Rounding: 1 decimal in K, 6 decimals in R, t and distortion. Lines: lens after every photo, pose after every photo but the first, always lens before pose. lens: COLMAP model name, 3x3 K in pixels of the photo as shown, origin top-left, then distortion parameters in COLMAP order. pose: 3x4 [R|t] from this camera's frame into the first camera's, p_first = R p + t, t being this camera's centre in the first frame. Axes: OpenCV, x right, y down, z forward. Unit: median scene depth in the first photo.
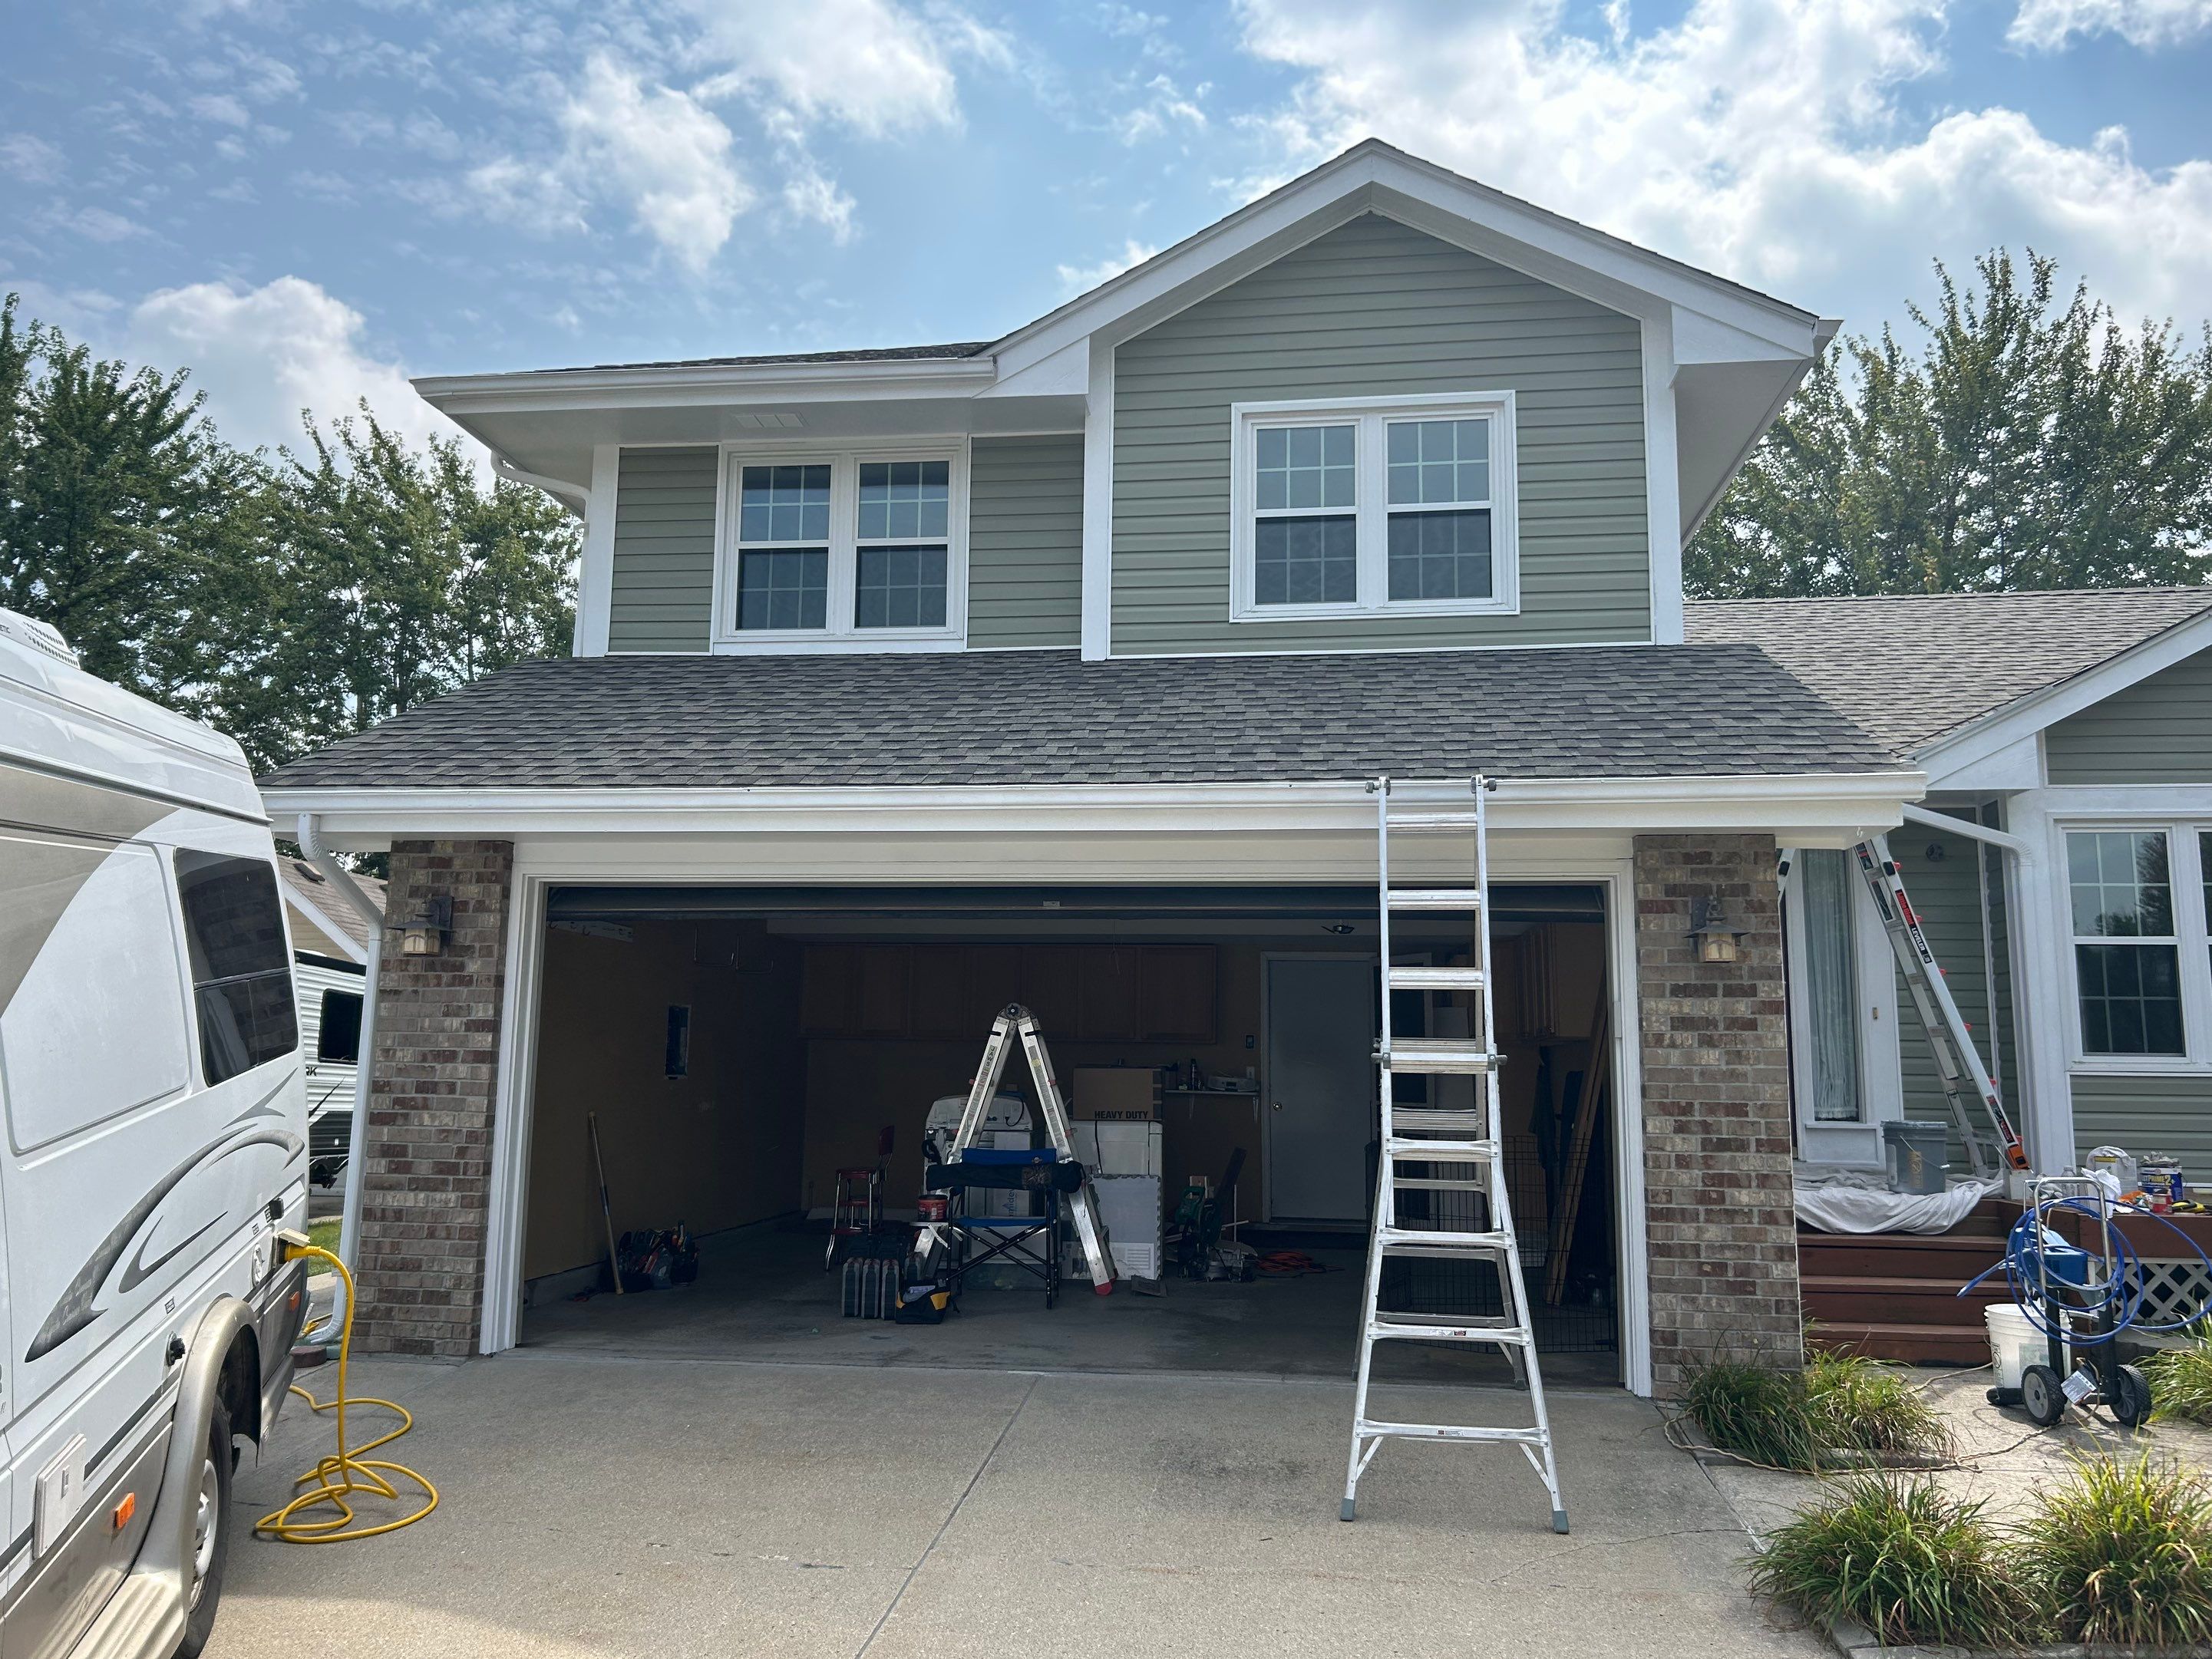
lens RADIAL K [[1637.6, 0, 1106.0], [0, 1637.6, 829.5], [0, 0, 1]] dist [0.028214, -0.025600]
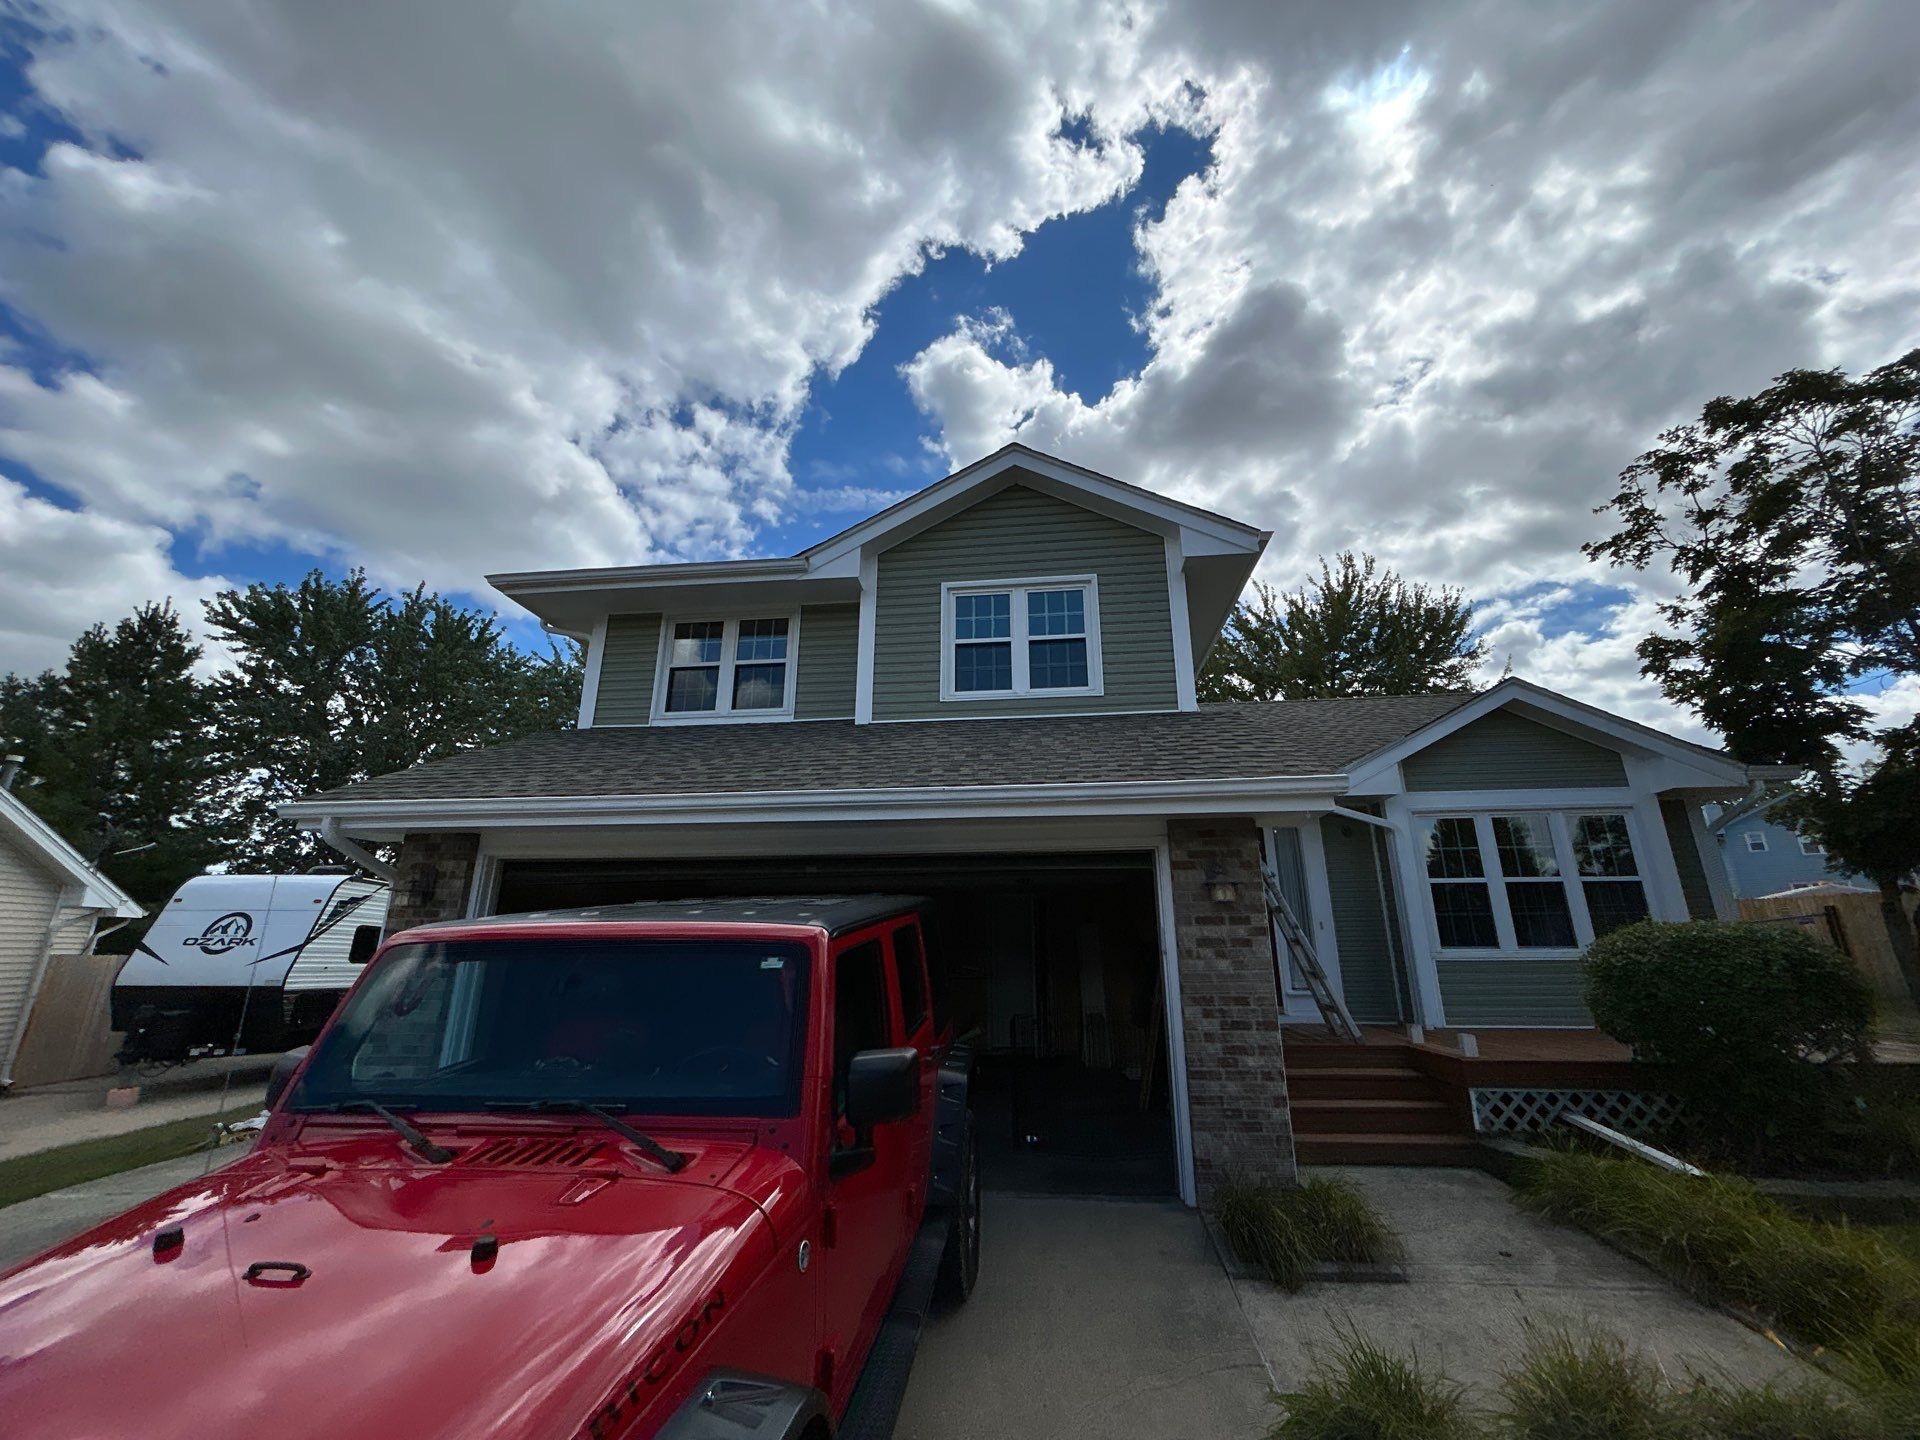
lens RADIAL K [[754.1, 0, 972.0], [0, 754.1, 716.7], [0, 0, 1]] dist [-0.002205, -0.000161]
pose [[0.999667, -0.008872, 0.024224, 0.102027], [0.012398, 0.988682, -0.149513, 0.010377], [-0.022624, 0.149763, 0.988463, 0.237535]]
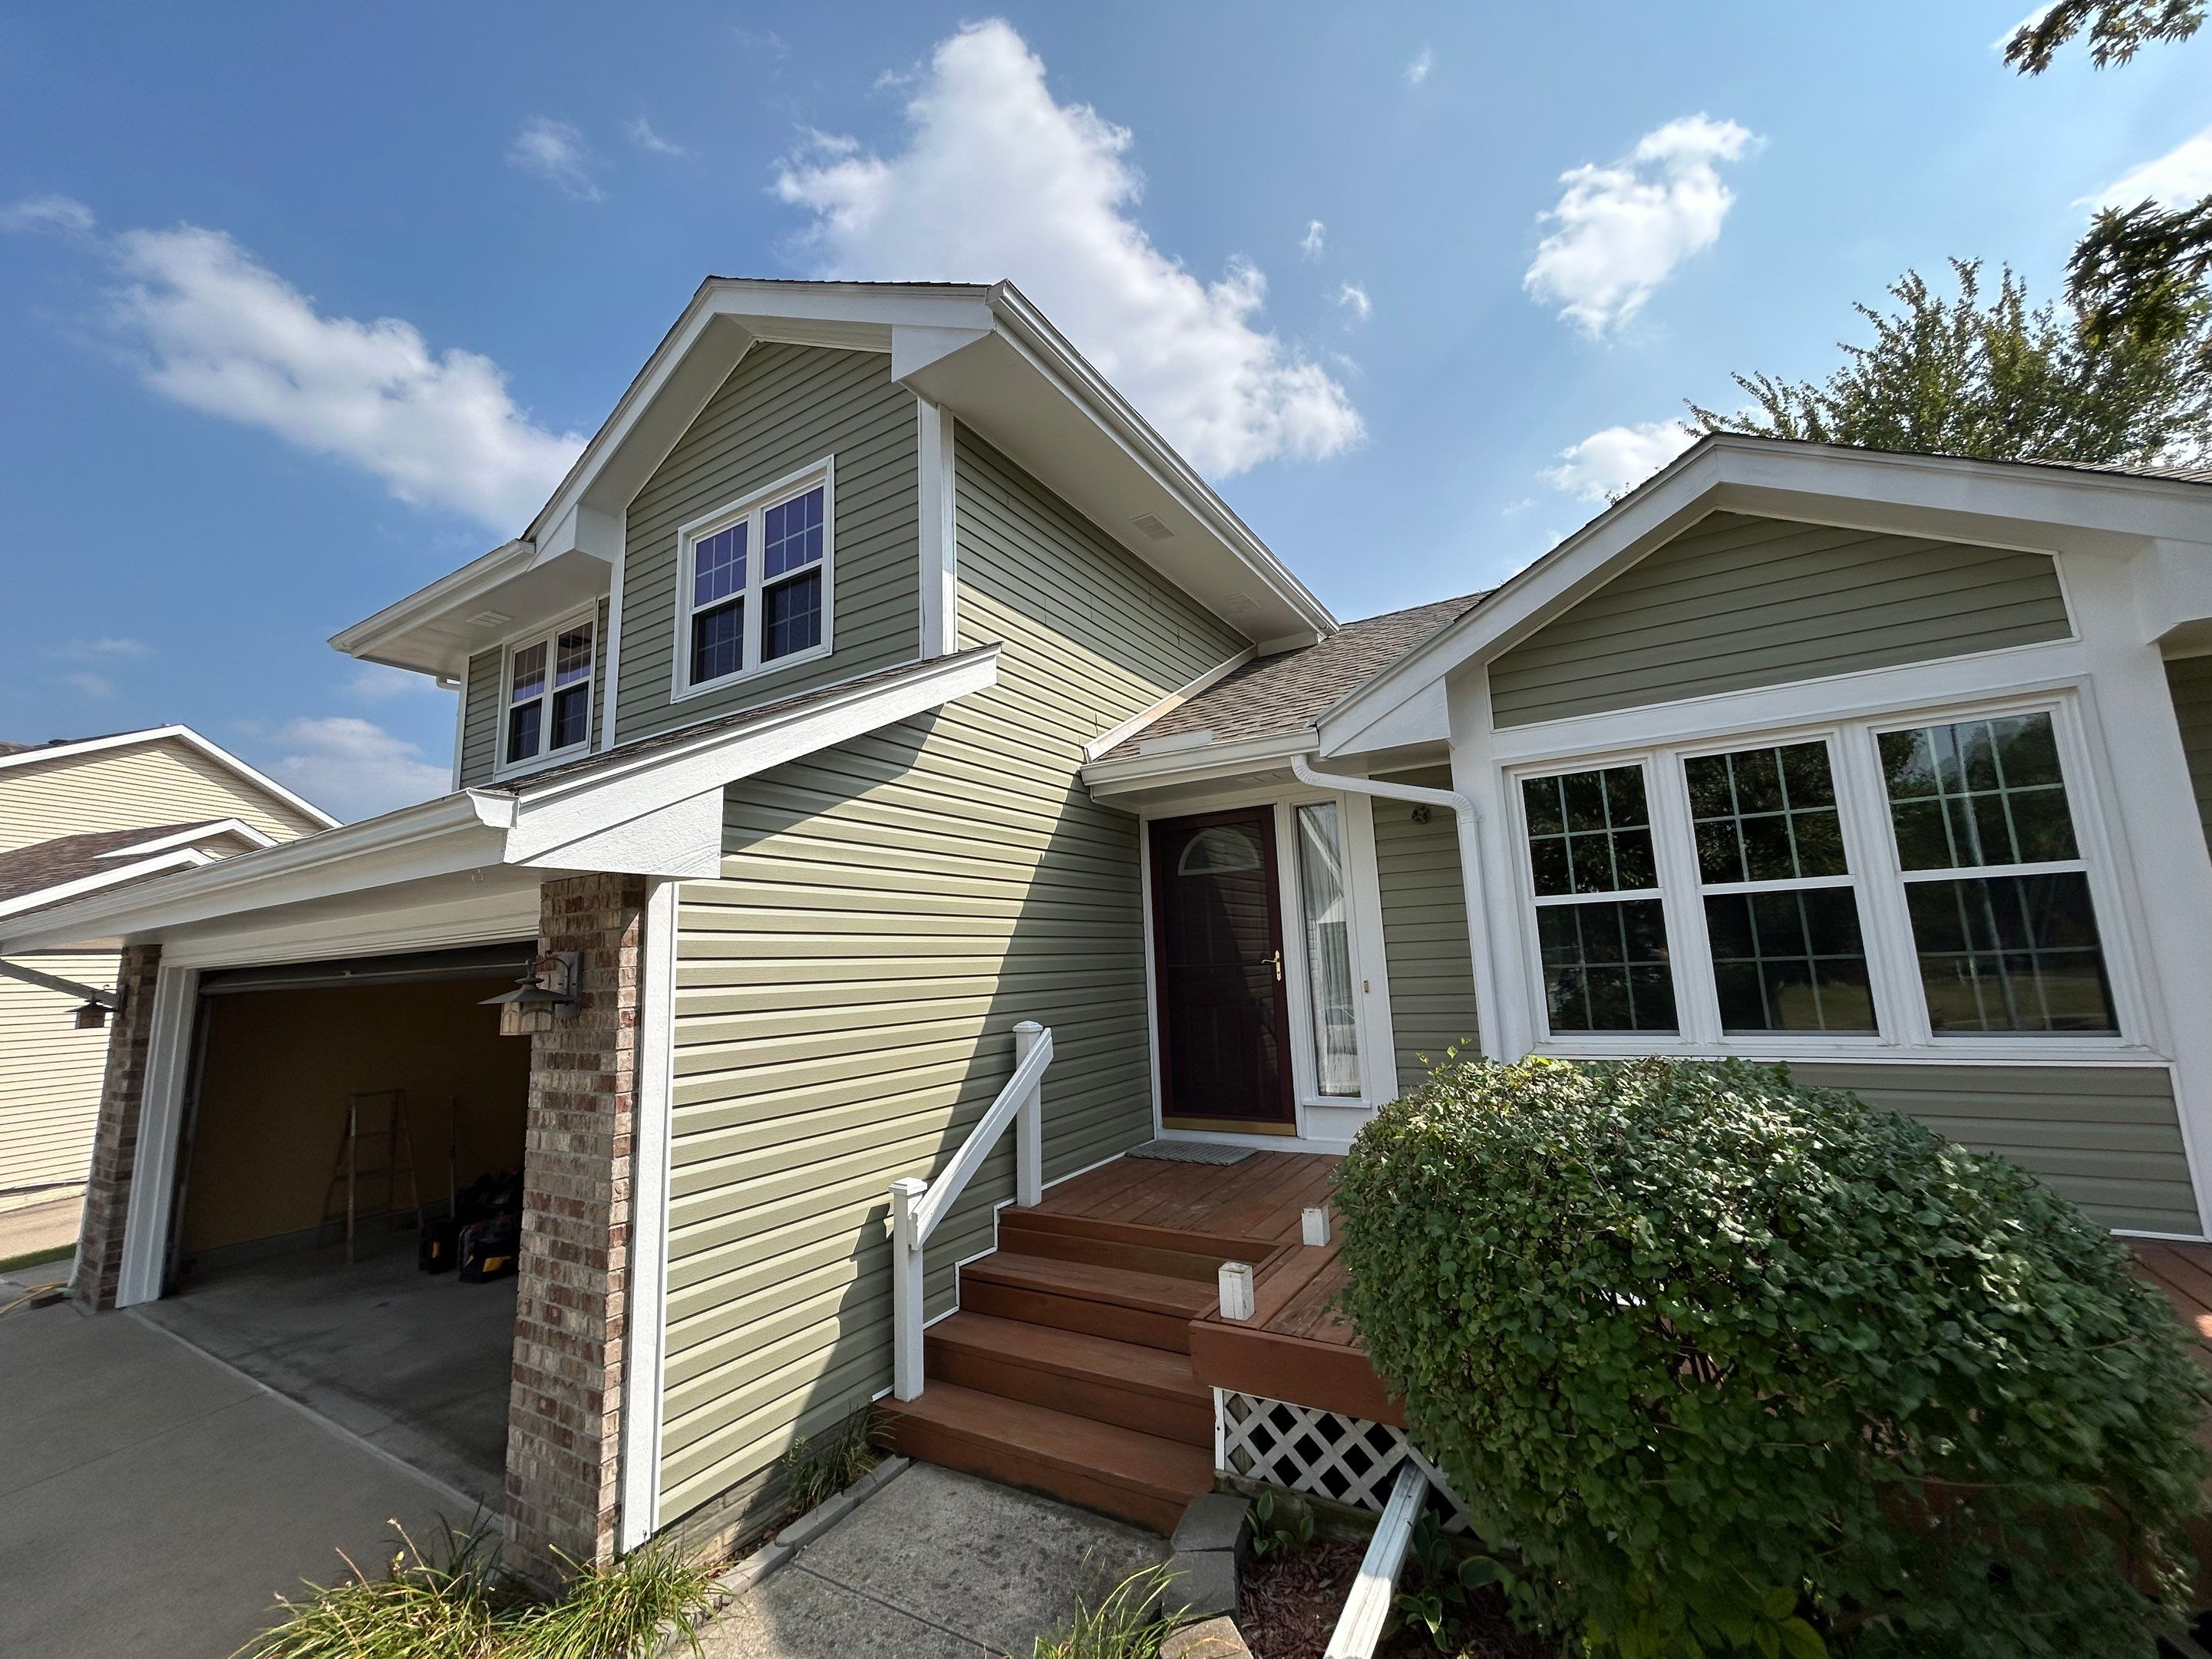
lens RADIAL K [[875.4, 0, 1111.0], [0, 875.4, 827.4], [0, 0, 1]] dist [0.003170, 0.000134]
pose [[0.913076, -0.113434, -0.391695, 0.700891], [0.112798, 0.993310, -0.024718, 0.017727], [0.391879, -0.021613, 0.919763, 0.598762]]
